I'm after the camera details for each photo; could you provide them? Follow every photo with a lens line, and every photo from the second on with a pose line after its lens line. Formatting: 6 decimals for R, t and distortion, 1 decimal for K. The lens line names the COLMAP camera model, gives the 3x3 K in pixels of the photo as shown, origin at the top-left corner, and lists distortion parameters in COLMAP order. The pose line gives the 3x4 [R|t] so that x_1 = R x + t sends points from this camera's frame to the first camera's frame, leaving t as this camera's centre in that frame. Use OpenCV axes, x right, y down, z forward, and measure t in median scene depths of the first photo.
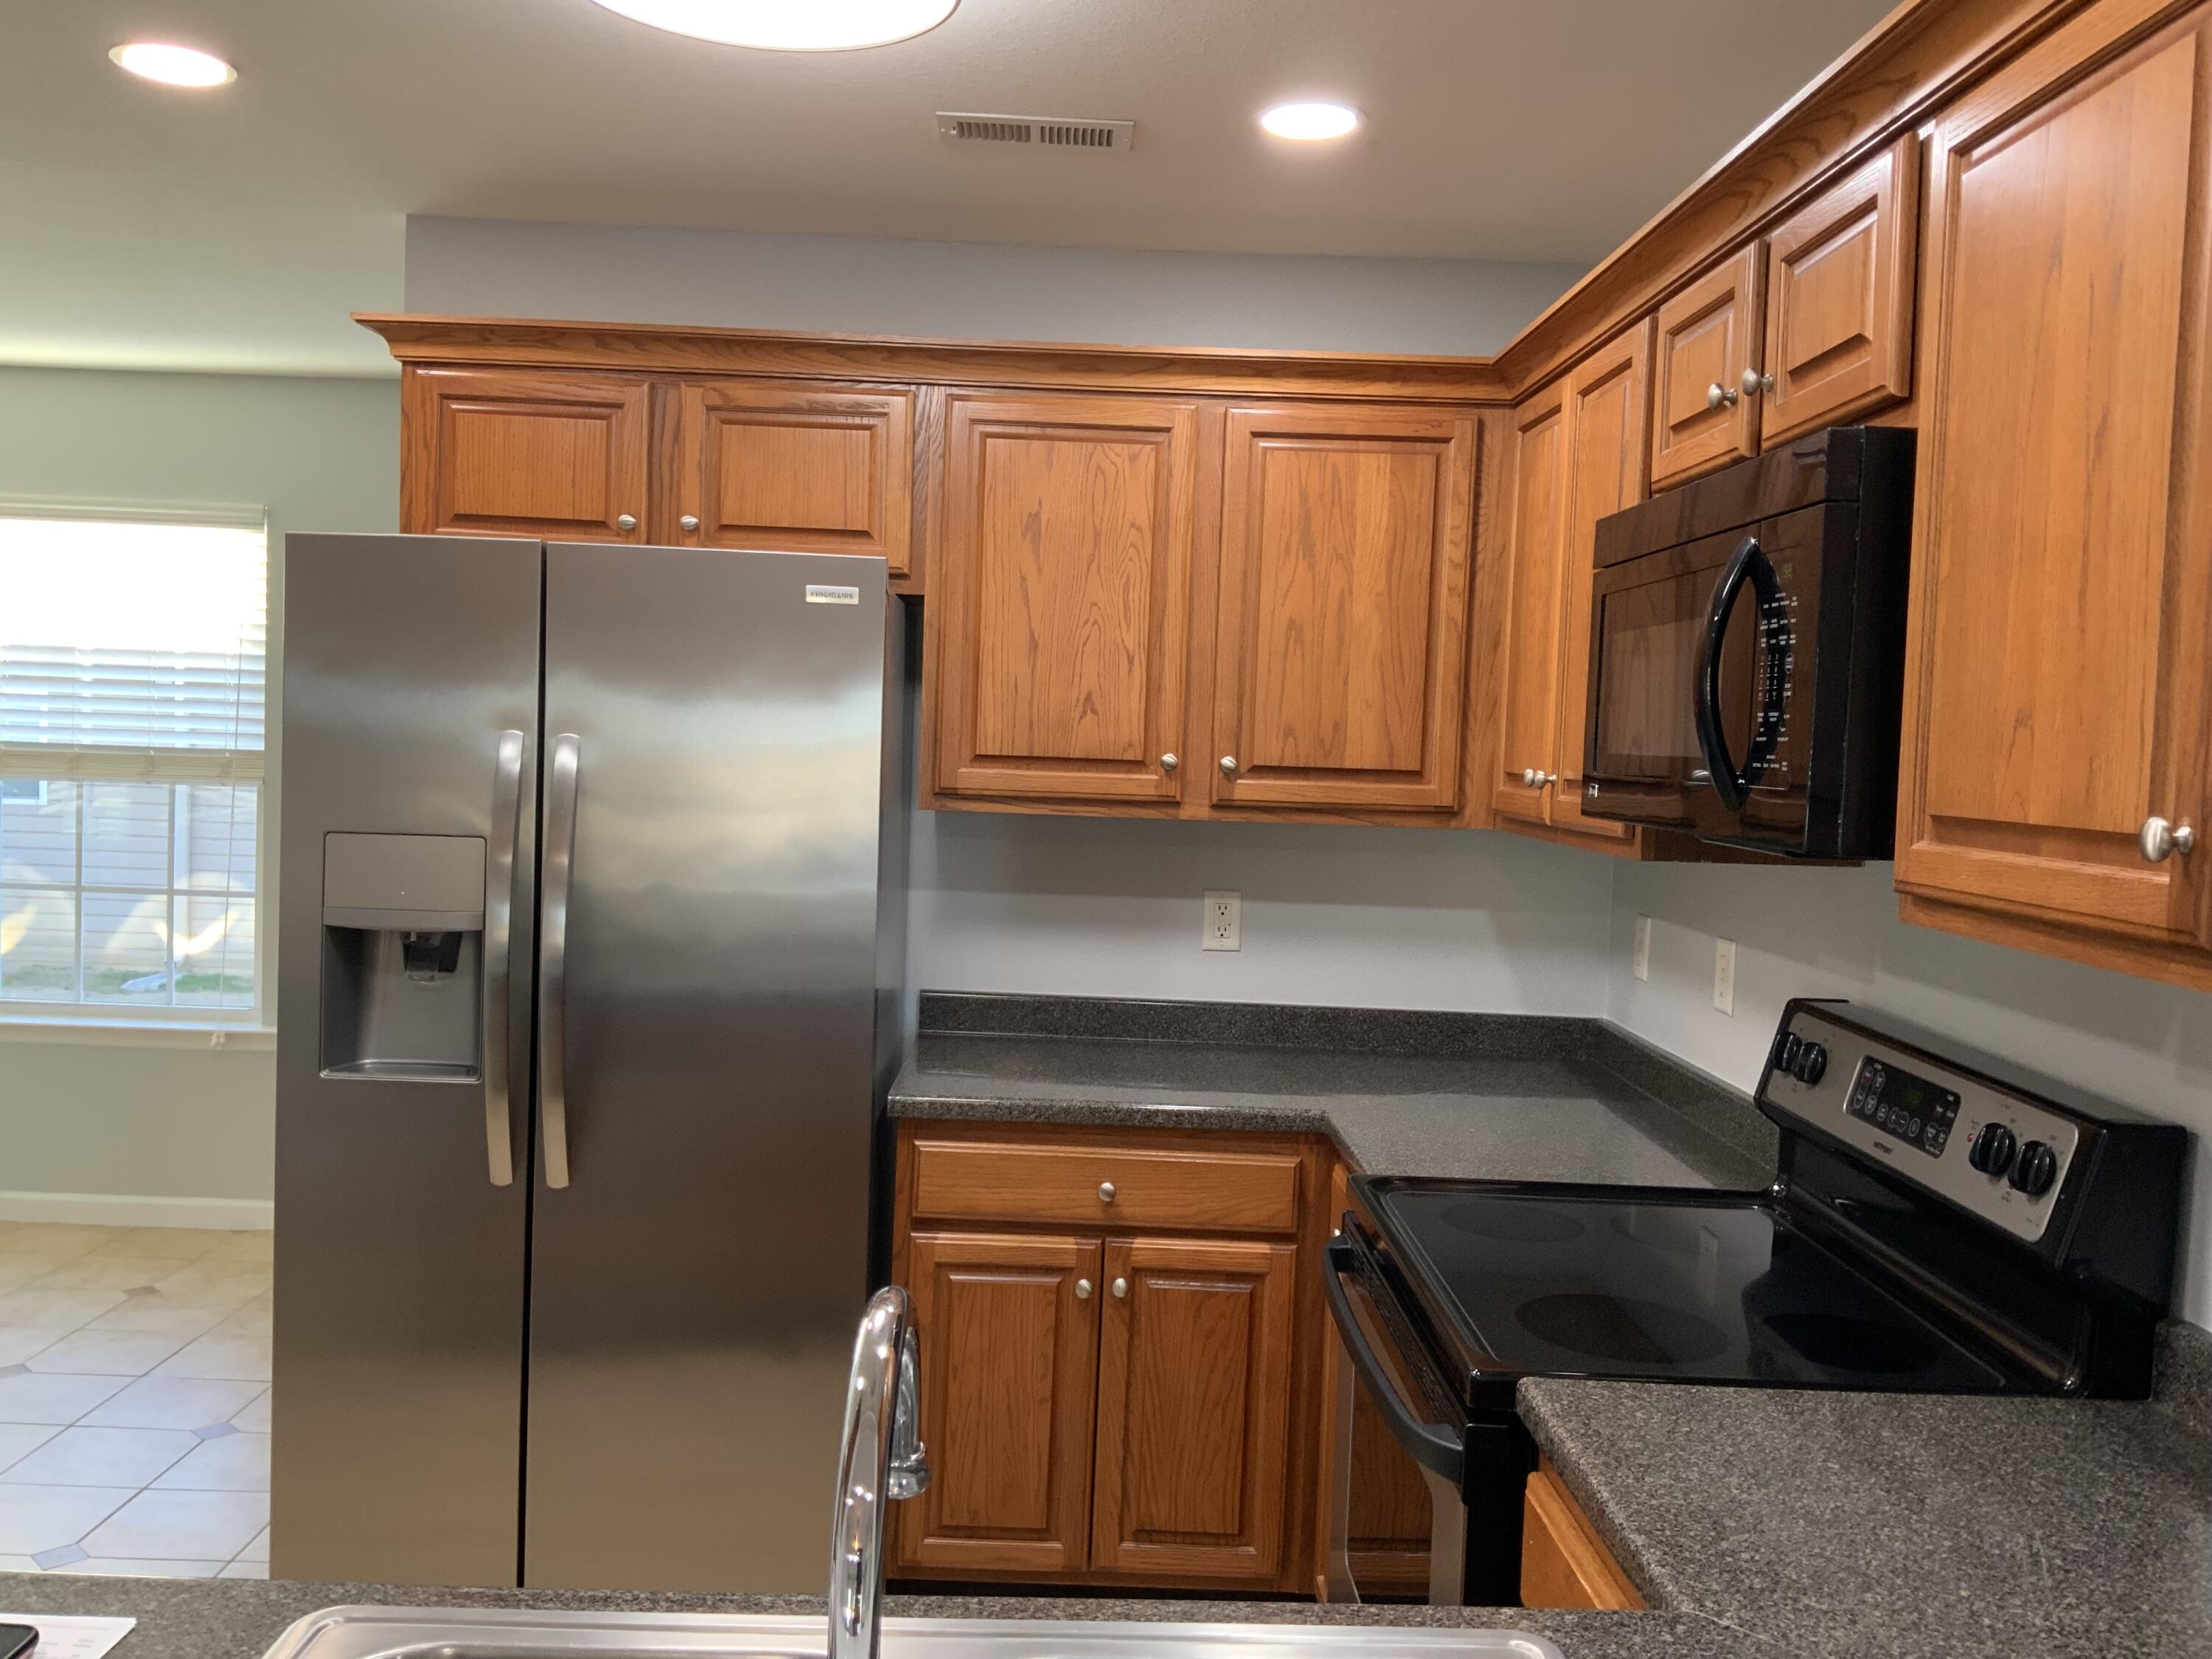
lens RADIAL K [[1856.8, 0, 1118.1], [0, 1856.8, 835.0], [0, 0, 1]] dist [0.091106, -0.148398]
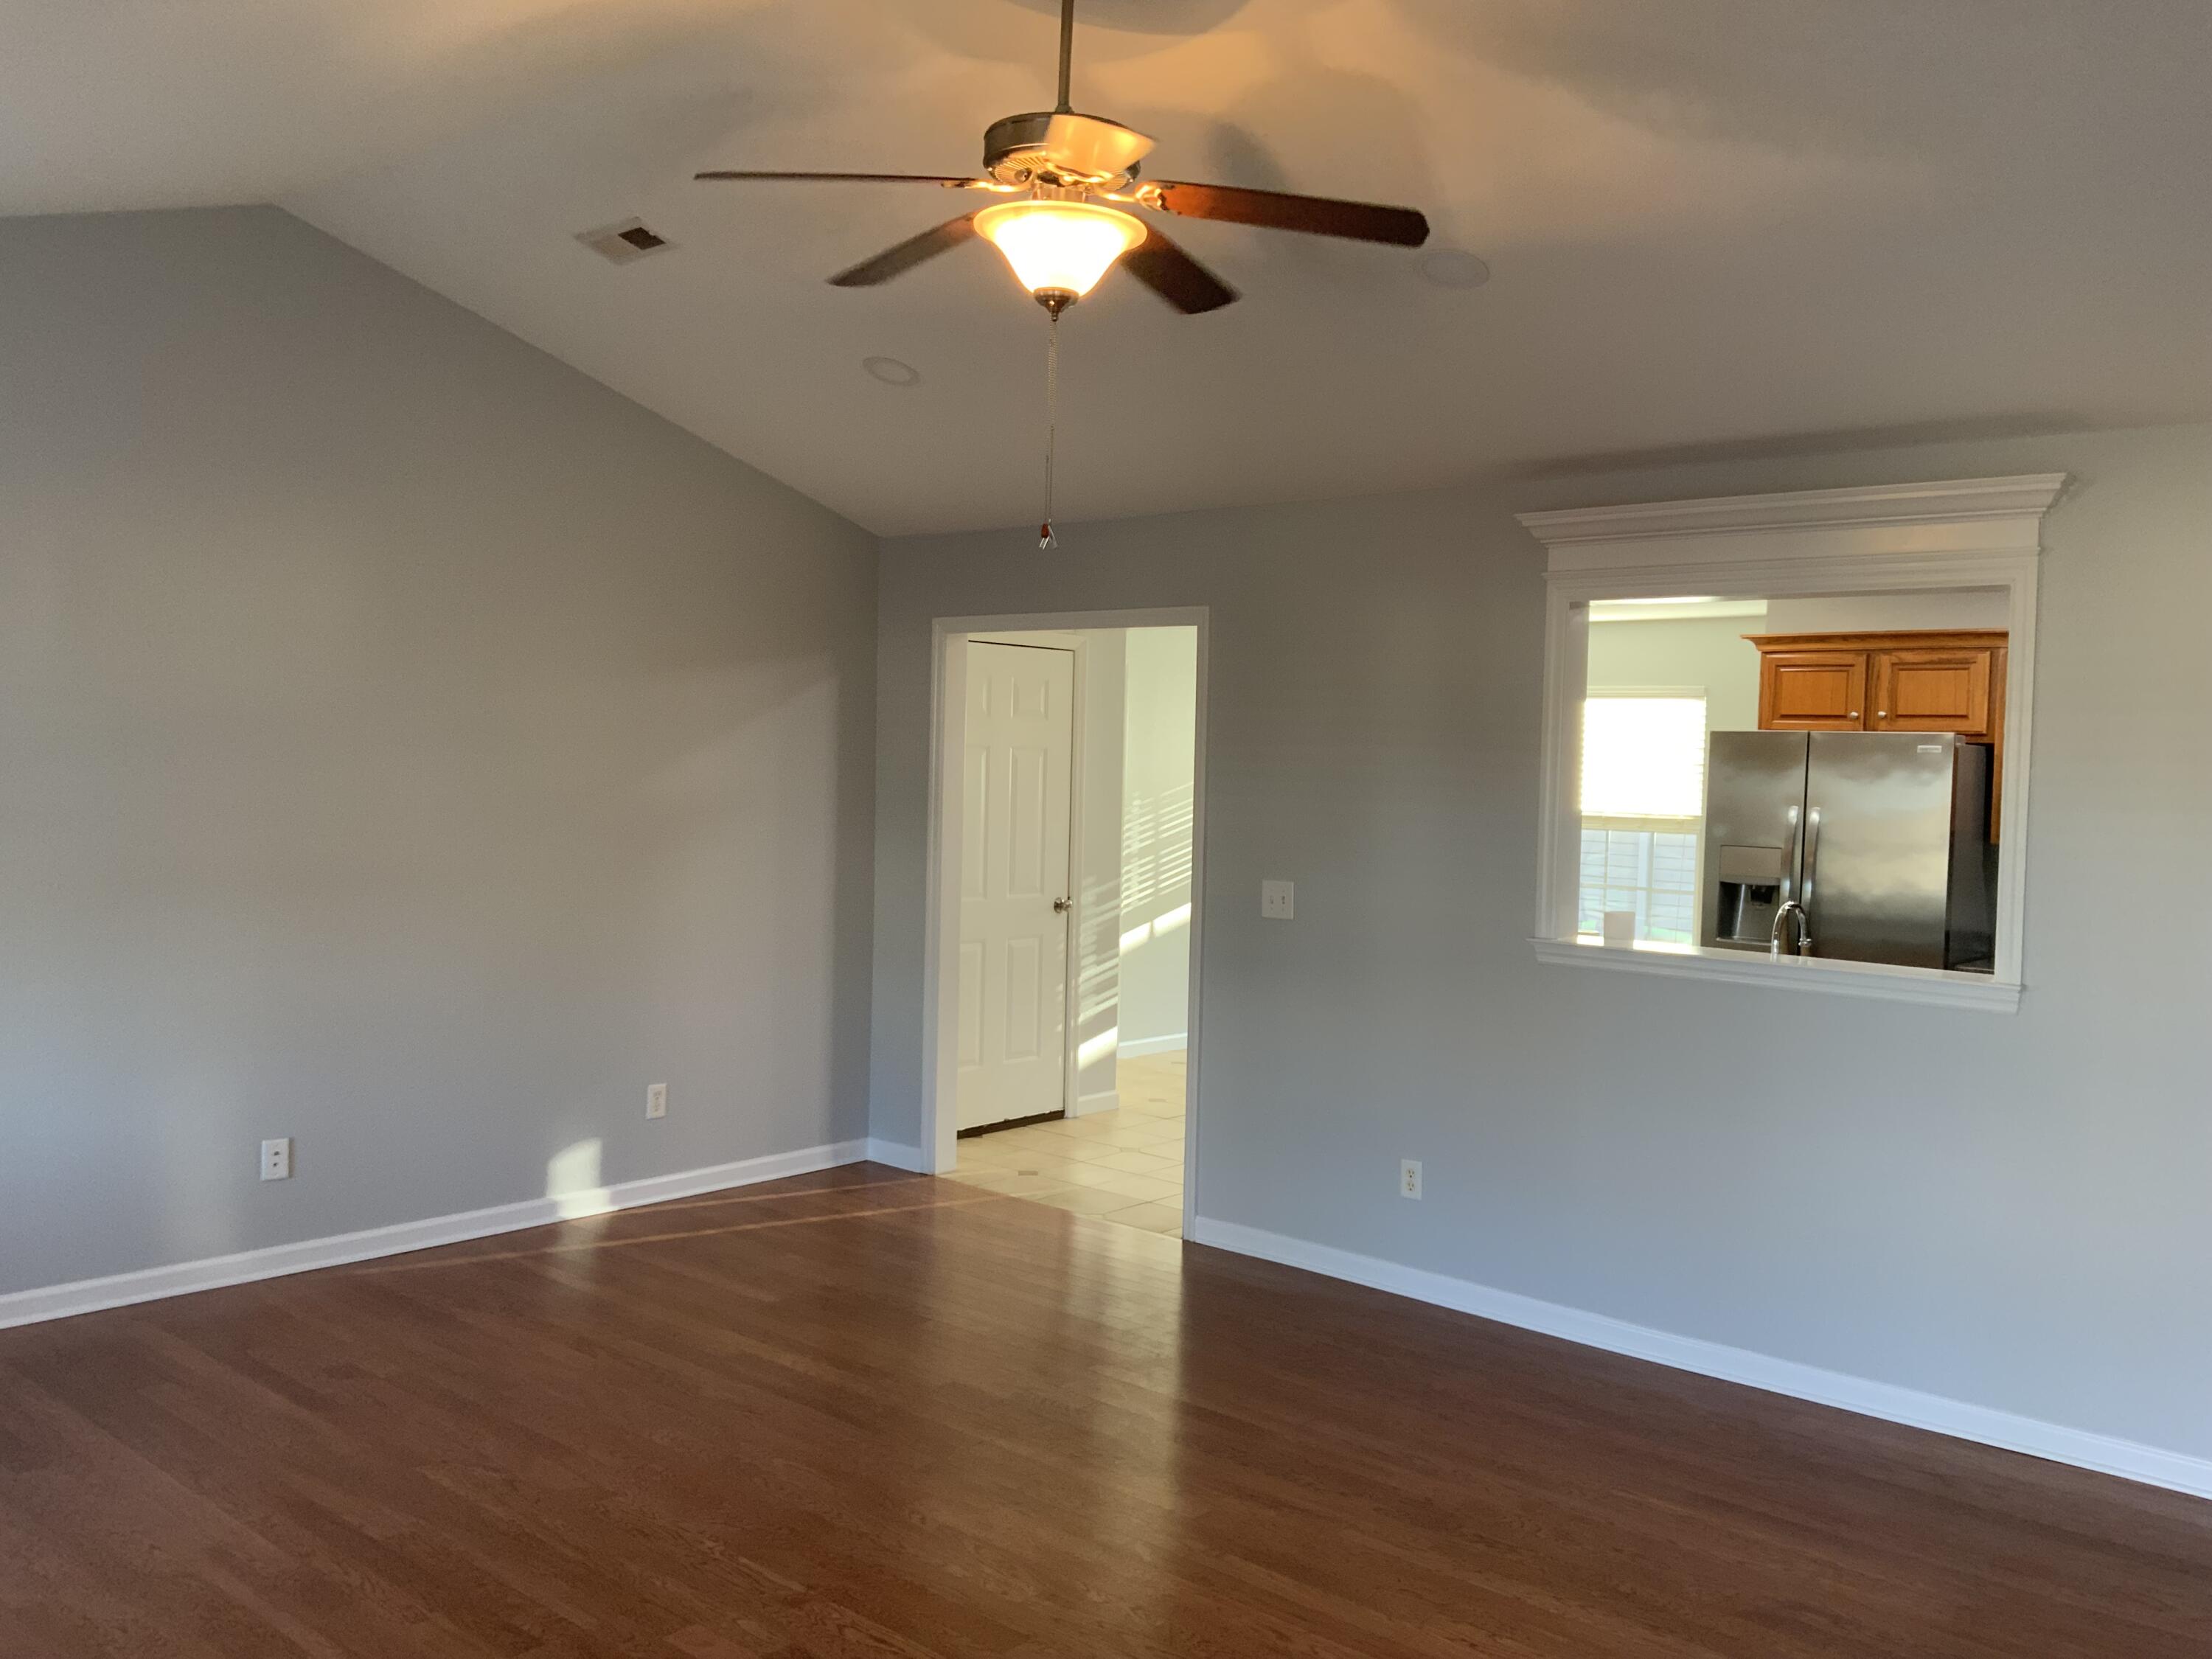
lens RADIAL K [[1856.8, 0, 1130.0], [0, 1856.8, 846.8], [0, 0, 1]] dist [0.091106, -0.148398]
pose [[0.750224, 0.009071, -0.661121, 0.634435], [-0.042819, 0.998473, -0.034890, 0.118016], [0.659796, 0.054484, 0.749467, -1.387895]]
